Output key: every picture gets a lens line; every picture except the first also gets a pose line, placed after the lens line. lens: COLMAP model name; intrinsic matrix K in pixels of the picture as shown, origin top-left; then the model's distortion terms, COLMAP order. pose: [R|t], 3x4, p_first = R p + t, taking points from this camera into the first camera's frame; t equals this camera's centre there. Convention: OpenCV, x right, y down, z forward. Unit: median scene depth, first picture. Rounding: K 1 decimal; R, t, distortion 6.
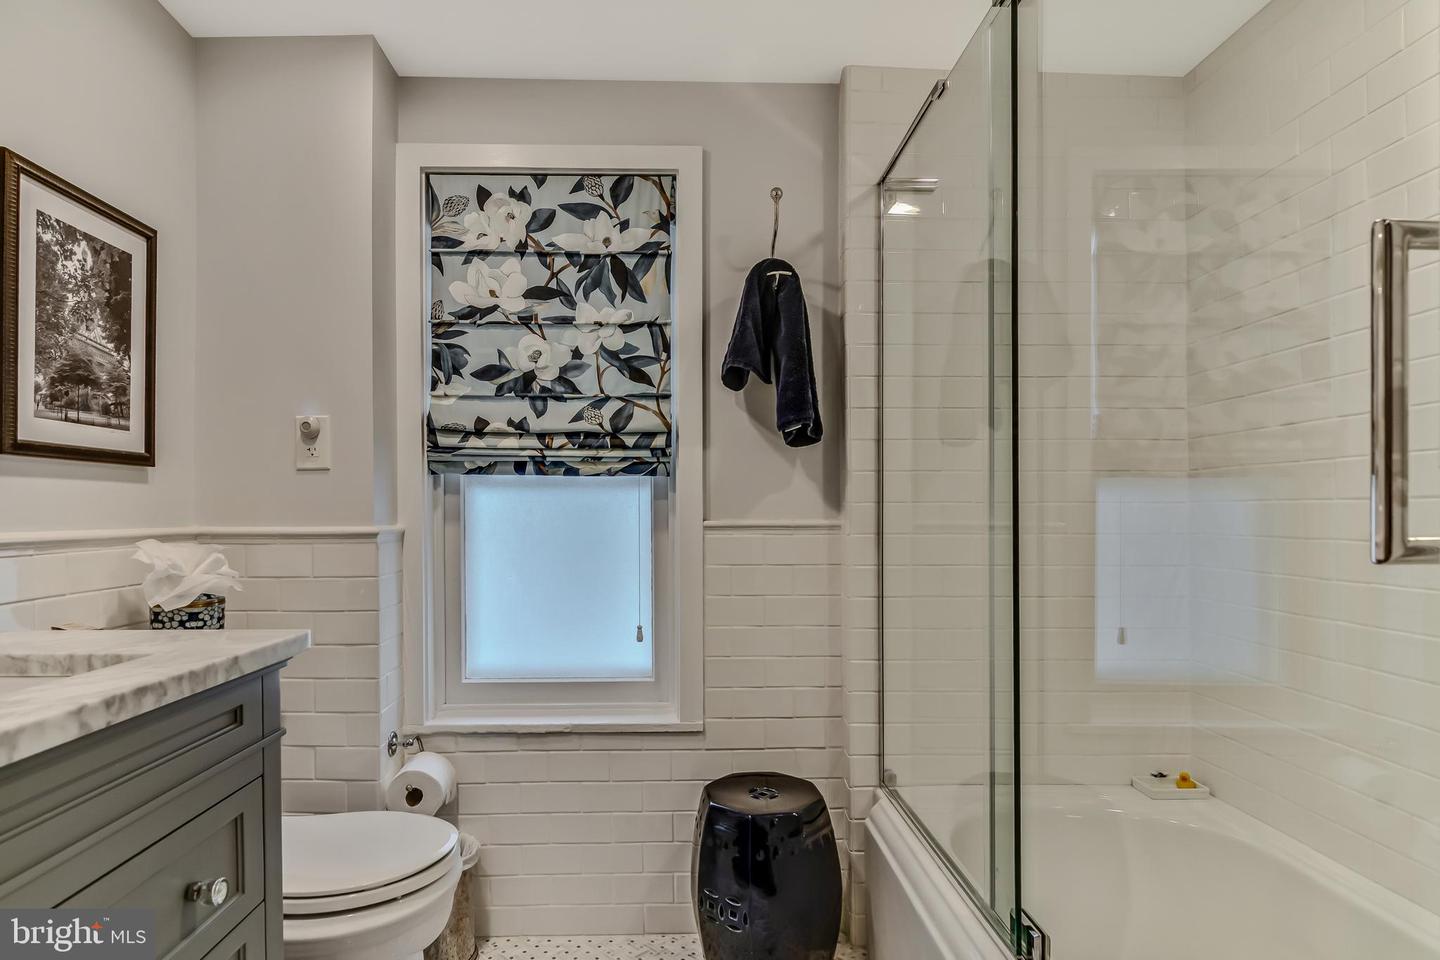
lens RADIAL K [[775.6, 0, 717.3], [0, 775.6, 514.7], [0, 0, 1]] dist [-0.001284, -0.000178]
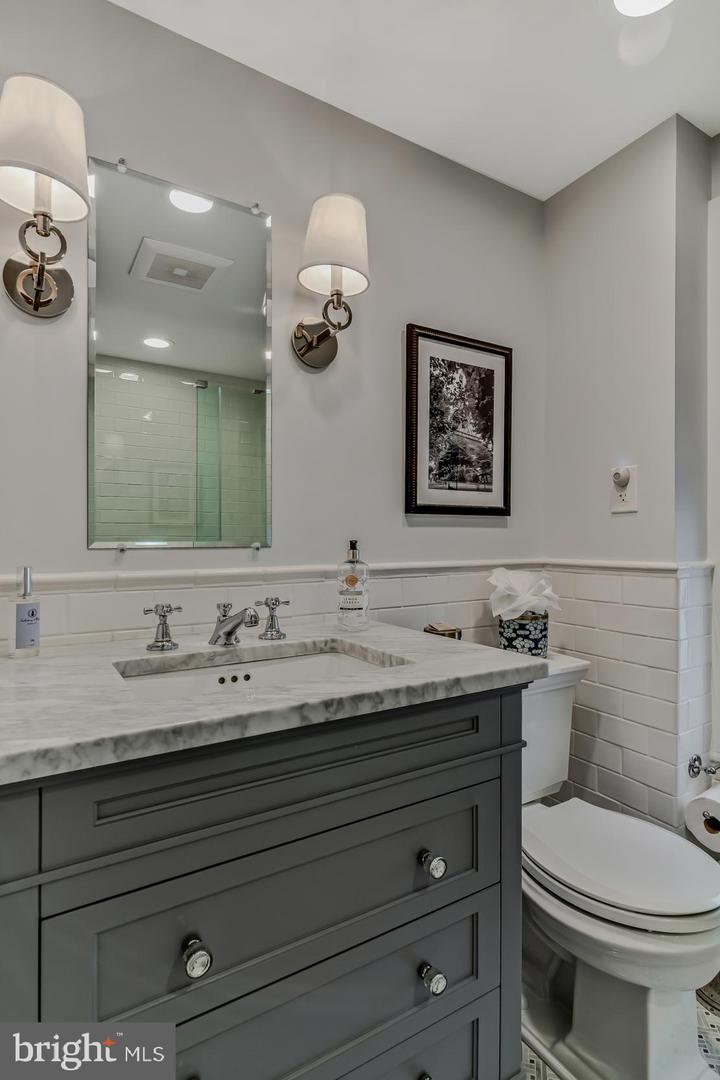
lens RADIAL K [[581.7, 0, 321.4], [0, 581.7, 541.4], [0, 0, 1]] dist [-0.001284, -0.000178]
pose [[0.484360, 0.001563, -0.874867, 0.031461], [-0.002064, 0.999998, 0.000645, -0.013537], [0.874866, 0.001493, 0.484363, 0.161919]]
